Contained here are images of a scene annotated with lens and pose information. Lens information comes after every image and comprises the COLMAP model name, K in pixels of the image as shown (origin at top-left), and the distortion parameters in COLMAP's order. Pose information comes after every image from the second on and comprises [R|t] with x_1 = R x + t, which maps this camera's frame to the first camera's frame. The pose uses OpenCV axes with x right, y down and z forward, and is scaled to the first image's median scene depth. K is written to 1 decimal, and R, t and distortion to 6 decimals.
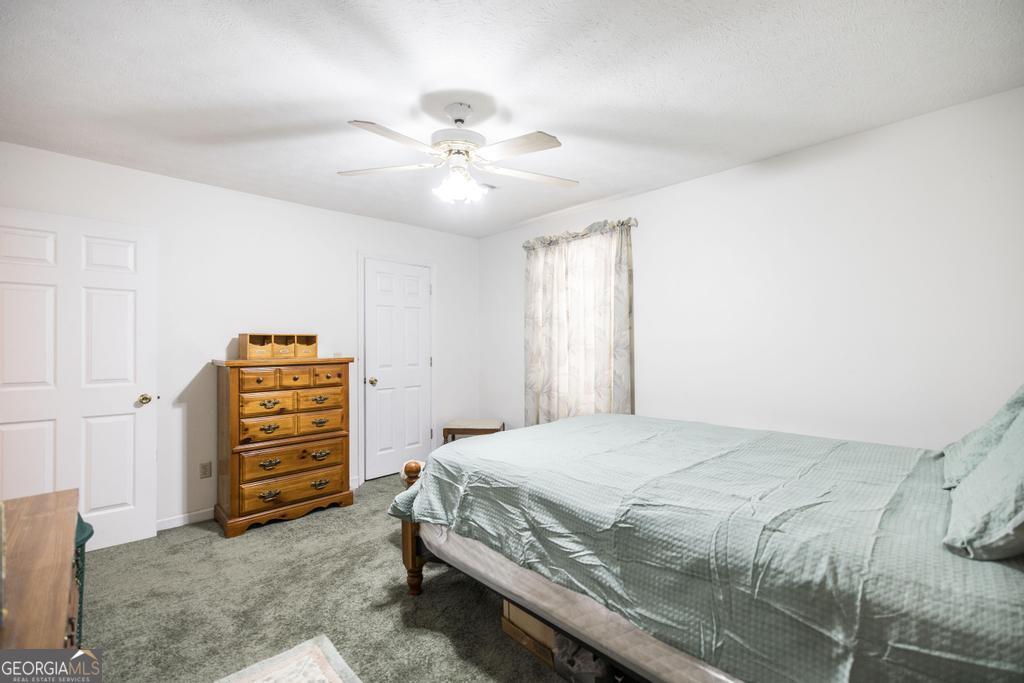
lens RADIAL K [[438.0, 0, 517.3], [0, 438.0, 343.0], [0, 0, 1]] dist [0.001435, 0.000054]
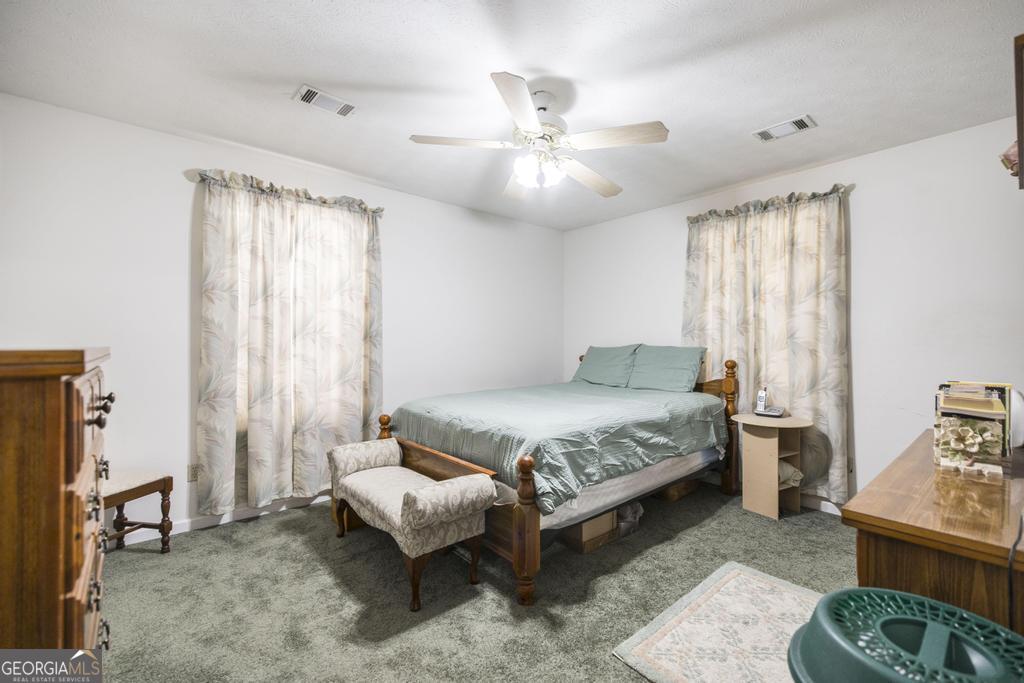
lens RADIAL K [[438.0, 0, 515.3], [0, 438.0, 343.2], [0, 0, 1]] dist [0.001435, 0.000054]
pose [[0.045039, 0.006556, 0.998964, -0.795653], [-0.002471, 0.999976, -0.006452, 0.035089], [-0.998982, -0.002178, 0.045054, 0.694906]]
